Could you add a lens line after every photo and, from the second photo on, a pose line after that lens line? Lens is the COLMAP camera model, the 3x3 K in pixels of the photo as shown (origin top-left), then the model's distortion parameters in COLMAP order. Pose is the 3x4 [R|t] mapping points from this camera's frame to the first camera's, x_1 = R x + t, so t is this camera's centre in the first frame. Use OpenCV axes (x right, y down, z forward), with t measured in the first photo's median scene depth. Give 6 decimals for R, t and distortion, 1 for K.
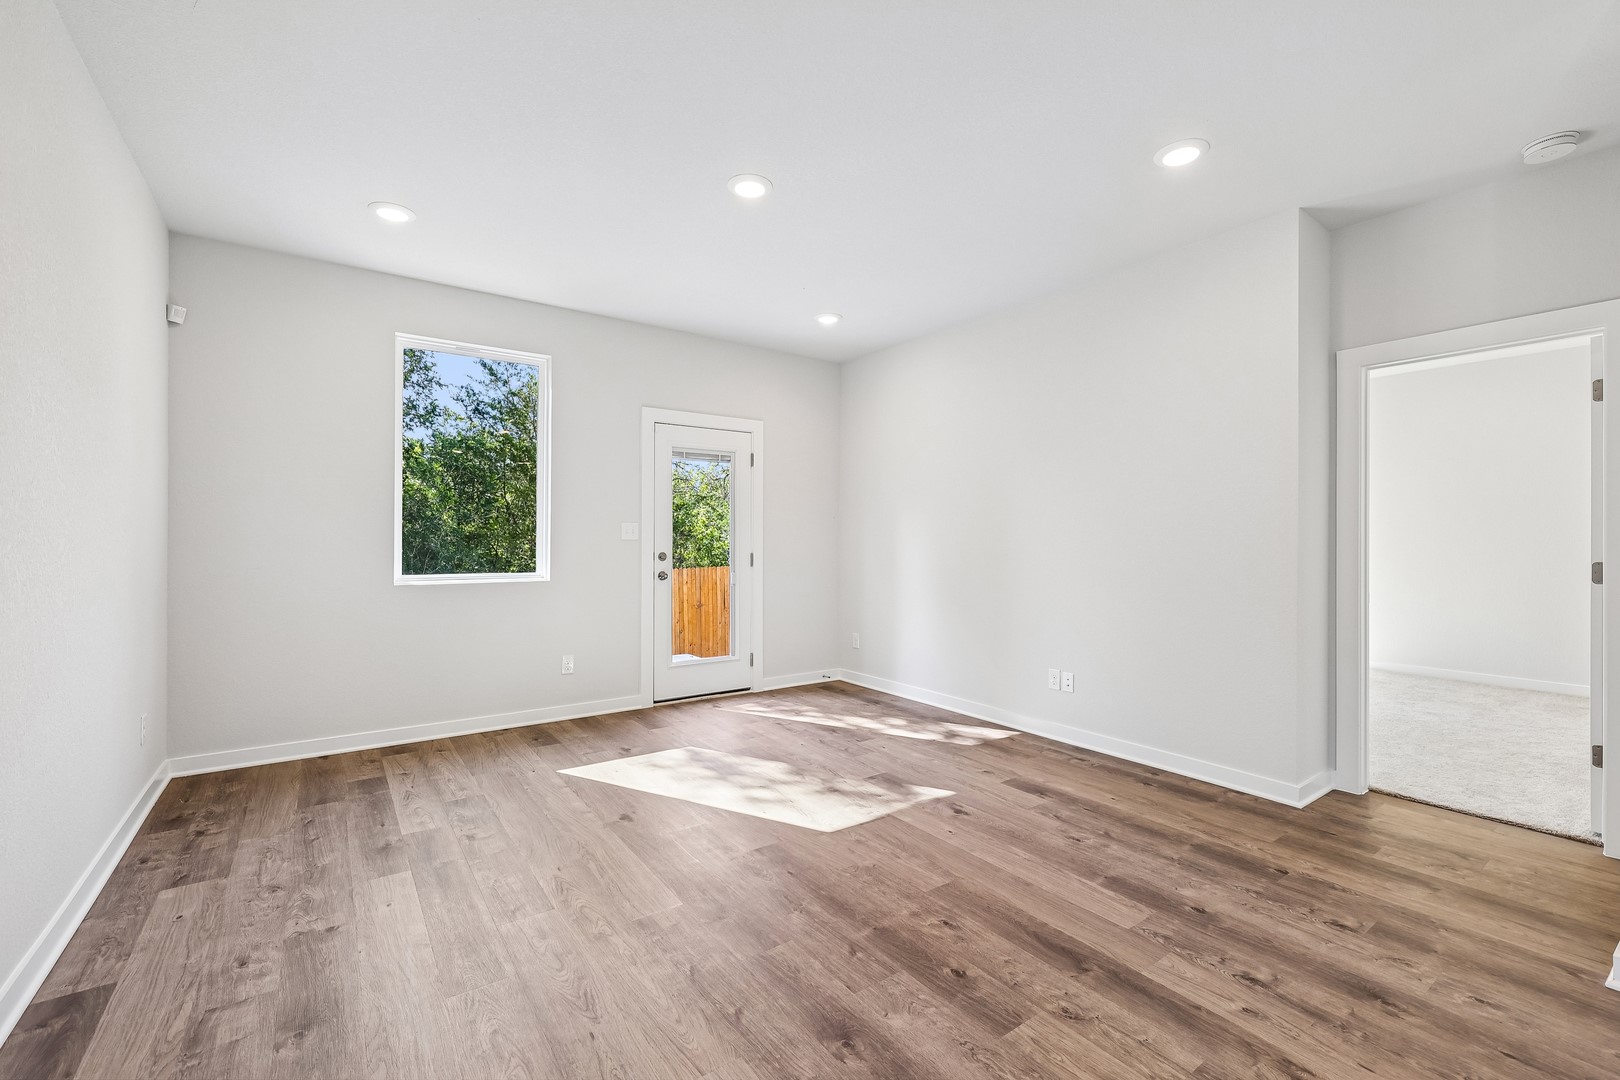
lens RADIAL K [[681.8, 0, 809.9], [0, 681.8, 538.2], [0, 0, 1]] dist [0.018403, -0.000028]
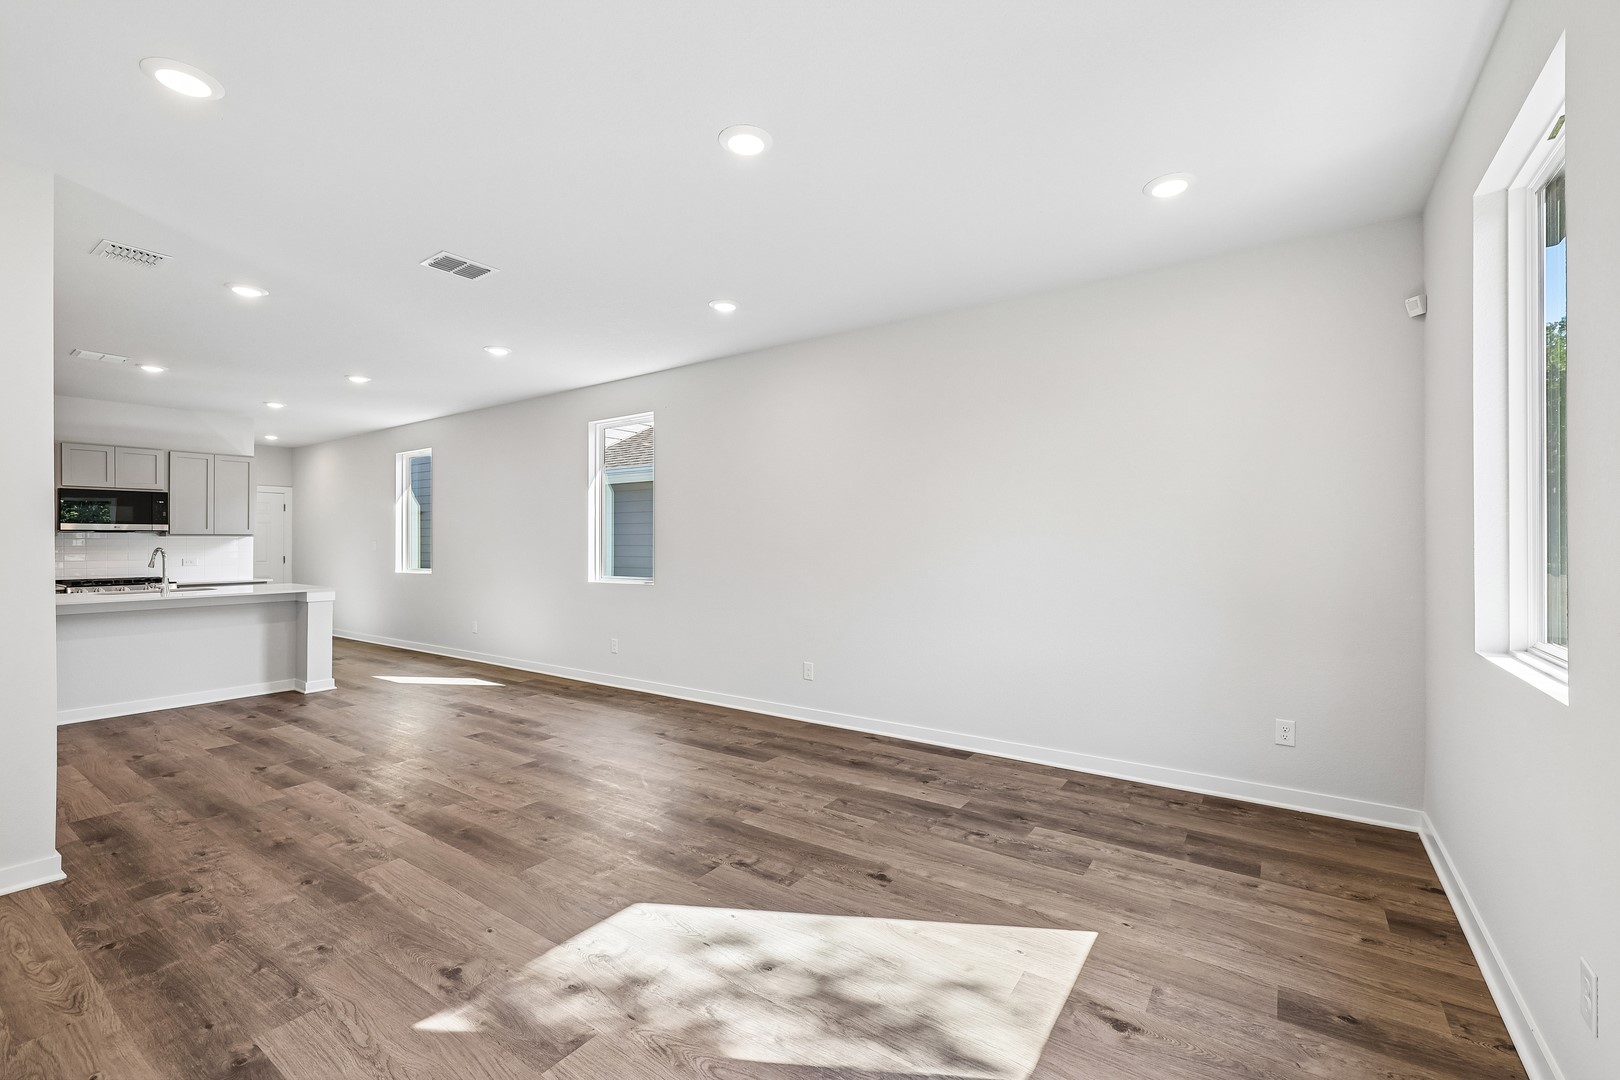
lens RADIAL K [[681.8, 0, 808.5], [0, 681.8, 542.3], [0, 0, 1]] dist [0.018403, -0.000028]
pose [[-0.941781, 0.001166, -0.336225, 0.128689], [0.002385, 0.999992, -0.003214, -0.026543], [0.336219, -0.003829, -0.941776, 1.966815]]
